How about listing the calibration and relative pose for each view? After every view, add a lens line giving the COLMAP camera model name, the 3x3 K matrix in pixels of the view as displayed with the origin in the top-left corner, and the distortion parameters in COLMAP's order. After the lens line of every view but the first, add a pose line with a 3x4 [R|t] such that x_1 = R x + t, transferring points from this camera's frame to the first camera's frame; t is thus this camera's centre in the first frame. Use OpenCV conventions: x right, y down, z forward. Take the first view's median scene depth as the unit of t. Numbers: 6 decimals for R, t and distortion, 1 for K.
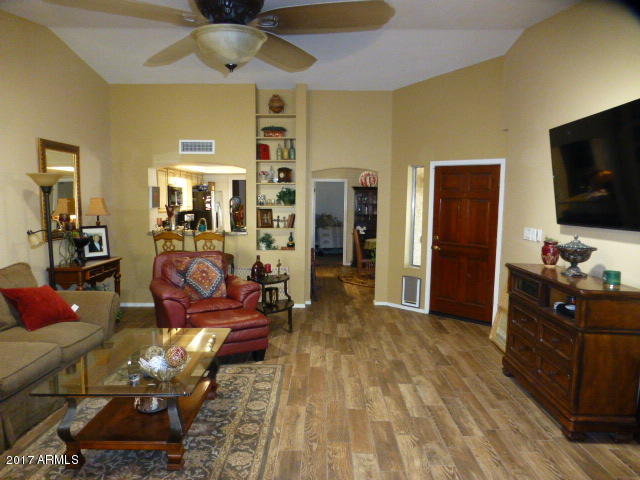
lens RADIAL K [[476.2, 0, 314.5], [0, 476.2, 239.6], [0, 0, 1]] dist [-0.027910, 0.004536]
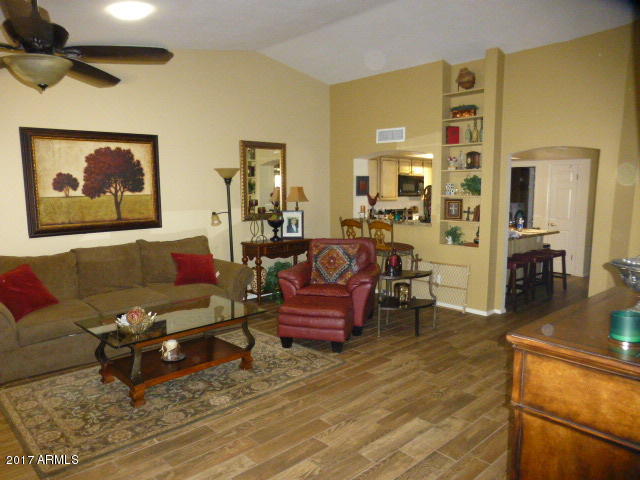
lens RADIAL K [[476.2, 0, 308.9], [0, 476.2, 238.8], [0, 0, 1]] dist [-0.027910, 0.004536]
pose [[0.694963, 0.075806, -0.715038, 0.434953], [-0.057503, 0.997101, 0.049821, -0.021417], [0.716742, 0.006493, 0.697308, 0.220010]]
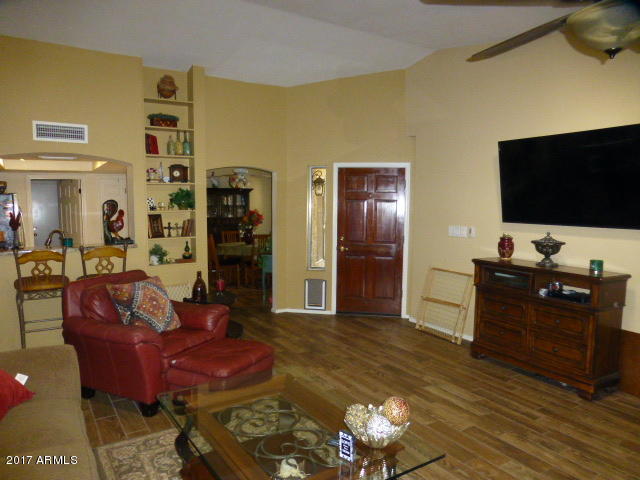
lens RADIAL K [[476.2, 0, 318.2], [0, 476.2, 244.9], [0, 0, 1]] dist [-0.027910, 0.004536]
pose [[0.837533, -0.059682, 0.543117, -0.385282], [0.050967, 0.998216, 0.031096, -0.028481], [-0.544004, 0.001638, 0.839081, 0.202473]]
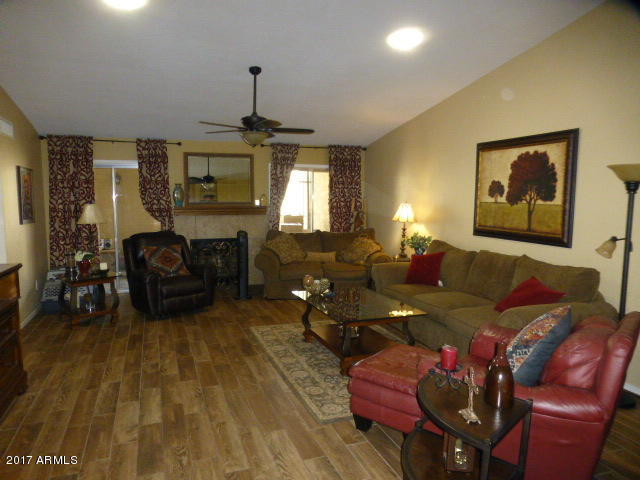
lens RADIAL K [[476.2, 0, 324.1], [0, 476.2, 236.9], [0, 0, 1]] dist [-0.027910, 0.004536]
pose [[-0.933690, 0.013950, -0.357811, 0.144526], [-0.051850, 0.983443, 0.173642, -0.109811], [0.354309, 0.180681, -0.917507, 1.276564]]
